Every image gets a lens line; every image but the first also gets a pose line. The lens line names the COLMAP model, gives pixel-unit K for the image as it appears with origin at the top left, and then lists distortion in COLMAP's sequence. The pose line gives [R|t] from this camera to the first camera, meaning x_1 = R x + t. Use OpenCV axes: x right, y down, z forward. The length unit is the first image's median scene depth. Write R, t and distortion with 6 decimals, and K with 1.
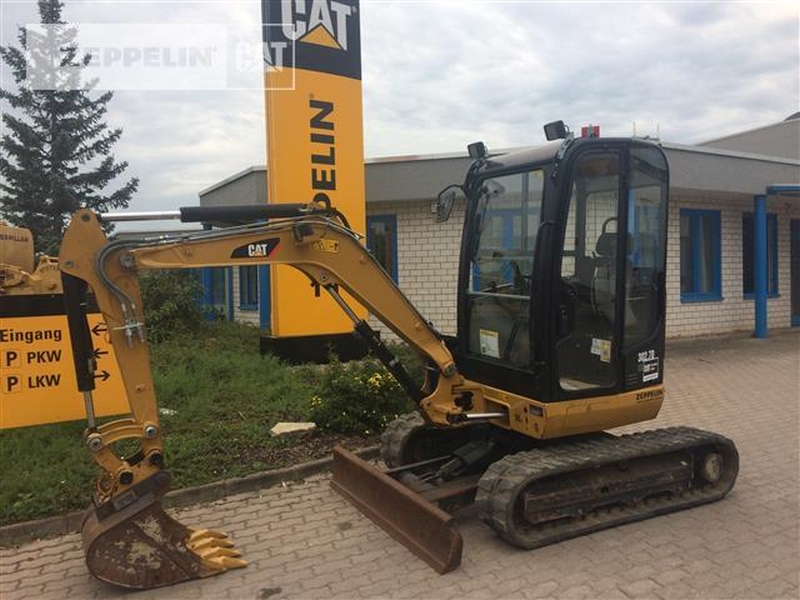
lens RADIAL K [[672.7, 0, 405.4], [0, 672.7, 300.8], [0, 0, 1]] dist [0.042368, -0.051995]
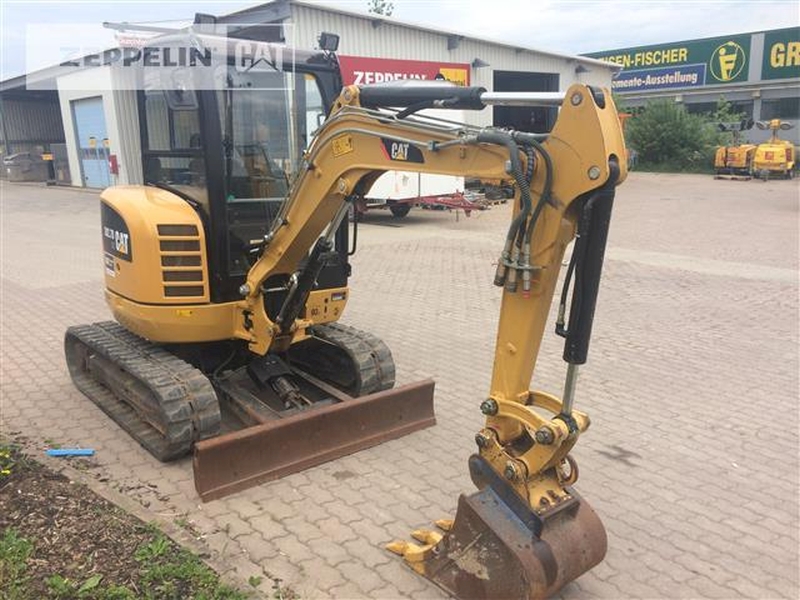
lens RADIAL K [[672.7, 0, 400.9], [0, 672.7, 299.9], [0, 0, 1]] dist [0.042368, -0.051995]
pose [[-0.198619, -0.201968, 0.959041, -0.871921], [0.058099, 0.974389, 0.217233, -0.069103], [-0.978353, 0.098866, -0.181798, 1.041574]]
